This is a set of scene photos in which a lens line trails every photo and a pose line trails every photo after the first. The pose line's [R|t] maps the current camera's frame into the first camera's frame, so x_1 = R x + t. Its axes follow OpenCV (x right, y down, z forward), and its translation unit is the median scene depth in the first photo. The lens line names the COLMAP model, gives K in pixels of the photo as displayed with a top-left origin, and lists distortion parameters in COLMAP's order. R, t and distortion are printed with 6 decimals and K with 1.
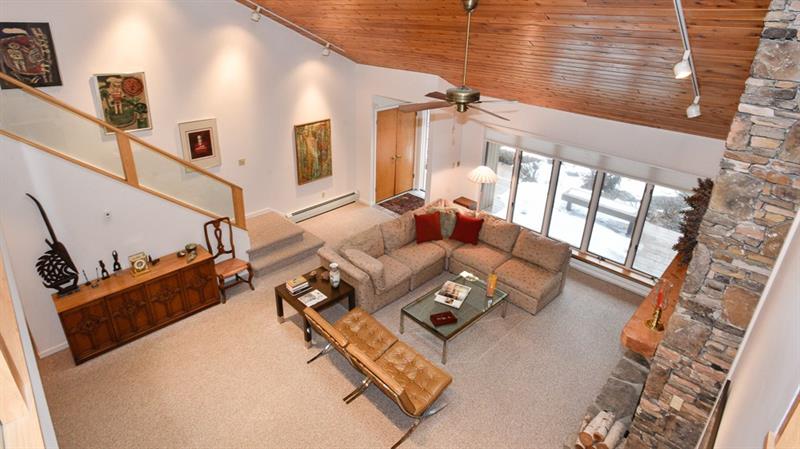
lens RADIAL K [[390.1, 0, 429.4], [0, 390.1, 222.2], [0, 0, 1]] dist [-0.058270, 0.016518]
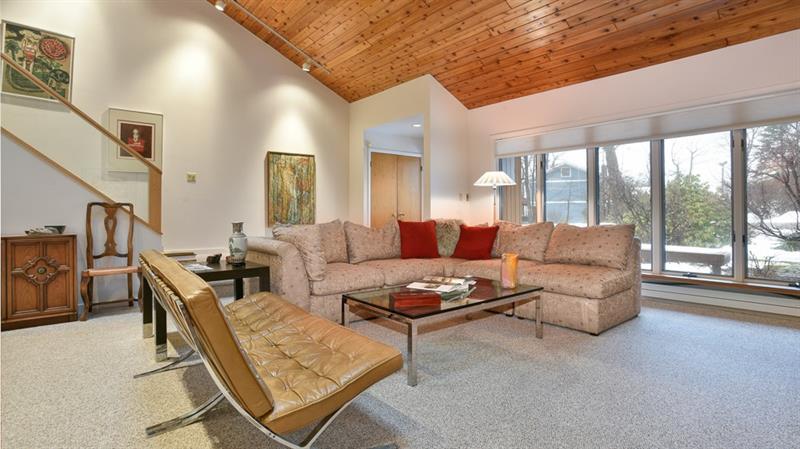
lens RADIAL K [[390.1, 0, 429.4], [0, 390.1, 222.2], [0, 0, 1]] dist [-0.058270, 0.016518]
pose [[0.995244, -0.052206, -0.082240, 0.081559], [0.016296, 0.921592, -0.387818, 0.280320], [0.096038, 0.384633, 0.918060, 0.386753]]
